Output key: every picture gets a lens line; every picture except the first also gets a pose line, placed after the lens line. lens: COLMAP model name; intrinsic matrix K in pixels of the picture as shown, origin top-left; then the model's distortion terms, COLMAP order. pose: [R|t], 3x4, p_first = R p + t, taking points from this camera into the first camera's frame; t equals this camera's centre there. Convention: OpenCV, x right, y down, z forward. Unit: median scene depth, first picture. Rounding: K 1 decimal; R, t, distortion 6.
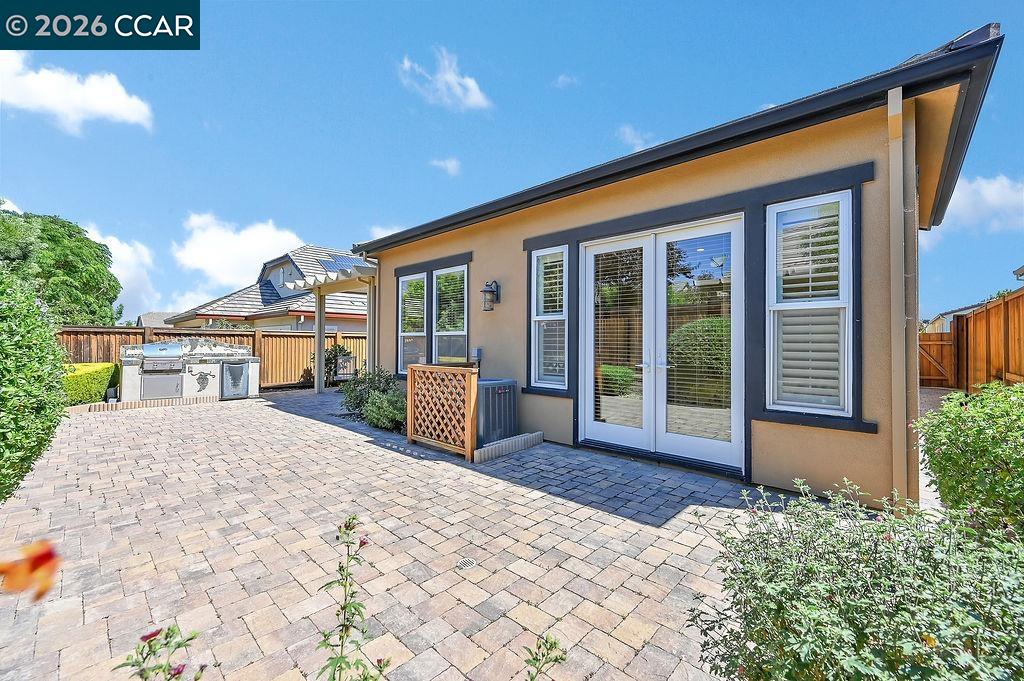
lens RADIAL K [[412.5, 0, 509.5], [0, 412.5, 342.0], [0, 0, 1]] dist [-0.004325, -0.000199]
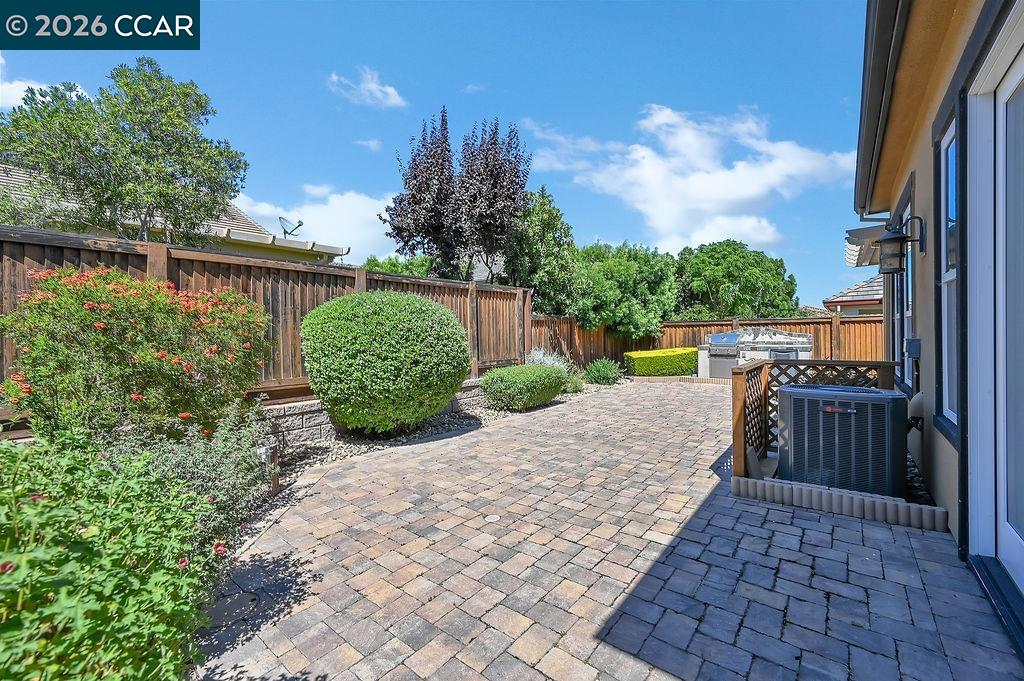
lens RADIAL K [[412.5, 0, 509.7], [0, 412.5, 338.8], [0, 0, 1]] dist [-0.004325, -0.000199]
pose [[0.077805, 0.003177, -0.996964, 0.740401], [0.020524, 0.999778, 0.004787, 0.005203], [0.996757, -0.020834, 0.077723, 0.650903]]
